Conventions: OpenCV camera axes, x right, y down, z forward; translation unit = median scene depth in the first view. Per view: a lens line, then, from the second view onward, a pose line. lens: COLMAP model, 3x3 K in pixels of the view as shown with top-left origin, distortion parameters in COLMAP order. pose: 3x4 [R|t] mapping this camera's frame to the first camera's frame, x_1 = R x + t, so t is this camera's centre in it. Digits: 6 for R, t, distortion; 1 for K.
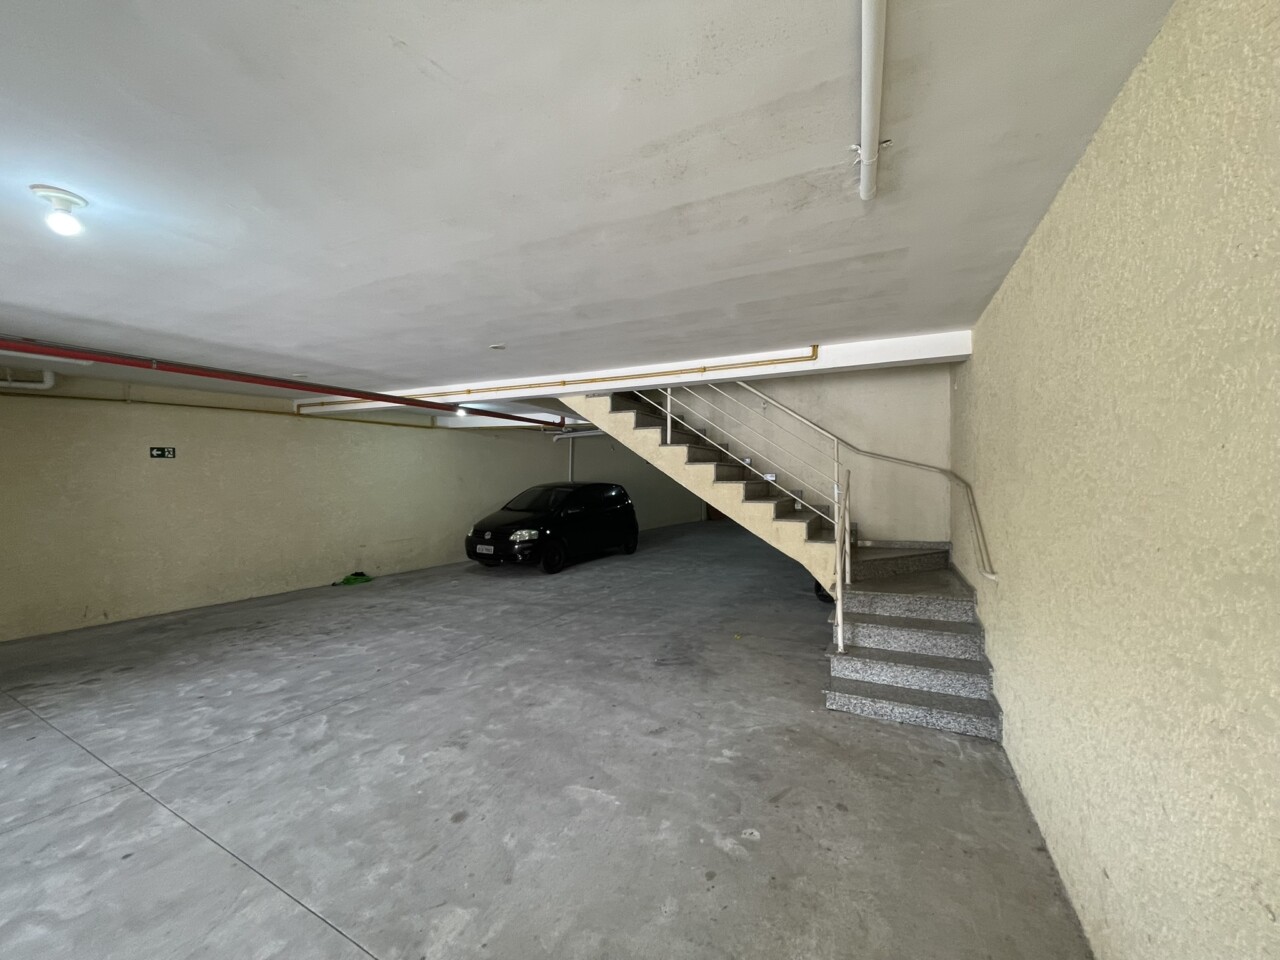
lens RADIAL K [[516.0, 0, 640.0], [0, 516.0, 480.0], [0, 0, 1]] dist [-0.002998, 0.000137]
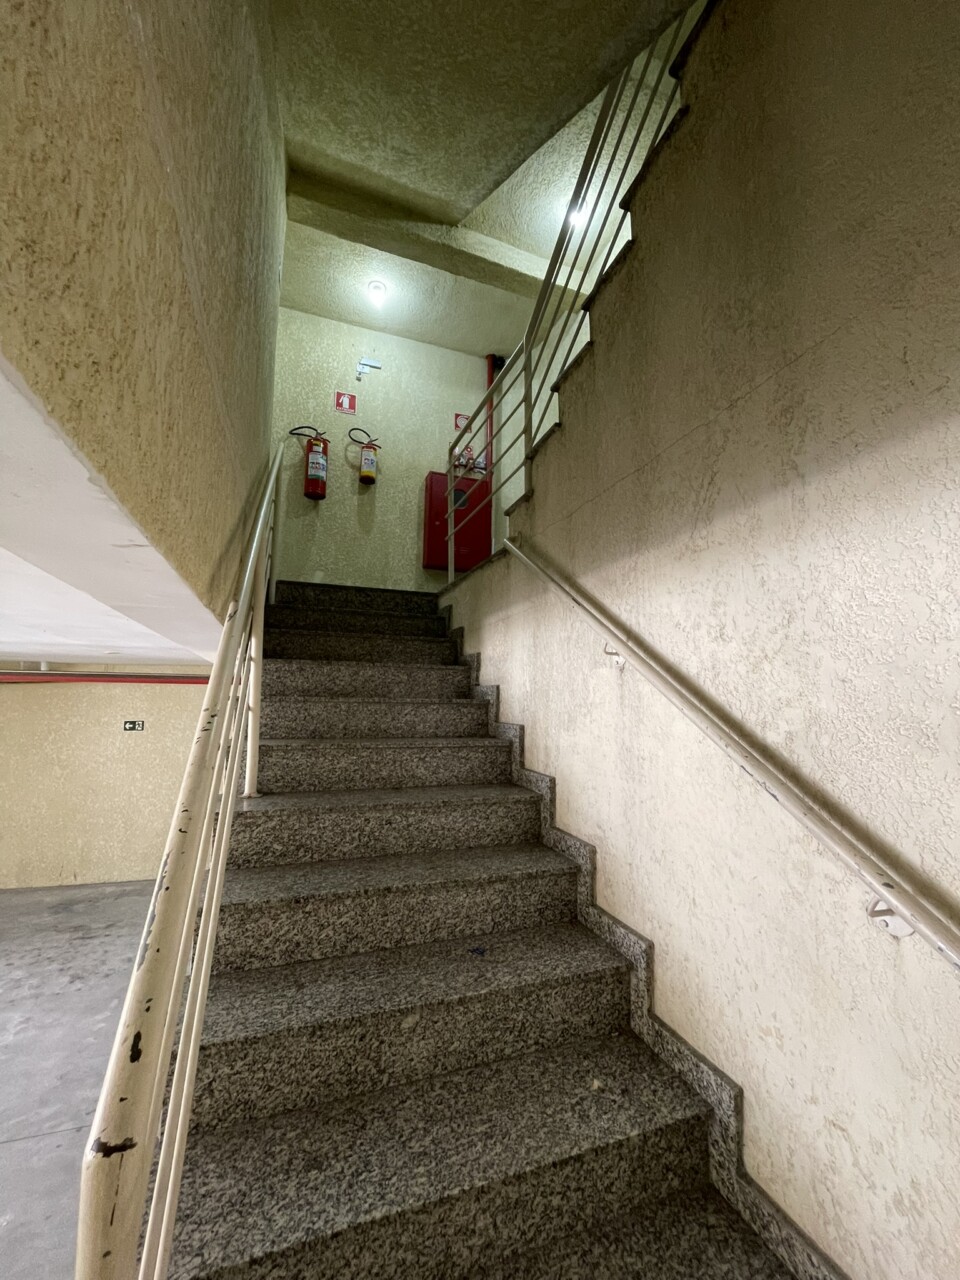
lens RADIAL K [[516.0, 0, 480.0], [0, 516.0, 640.0], [0, 0, 1]] dist [-0.002998, 0.000137]
pose [[0.699214, -0.077047, -0.710748, 0.398162], [-0.006179, 0.993487, -0.113776, -0.122748], [0.714885, 0.083946, 0.694184, 0.813519]]
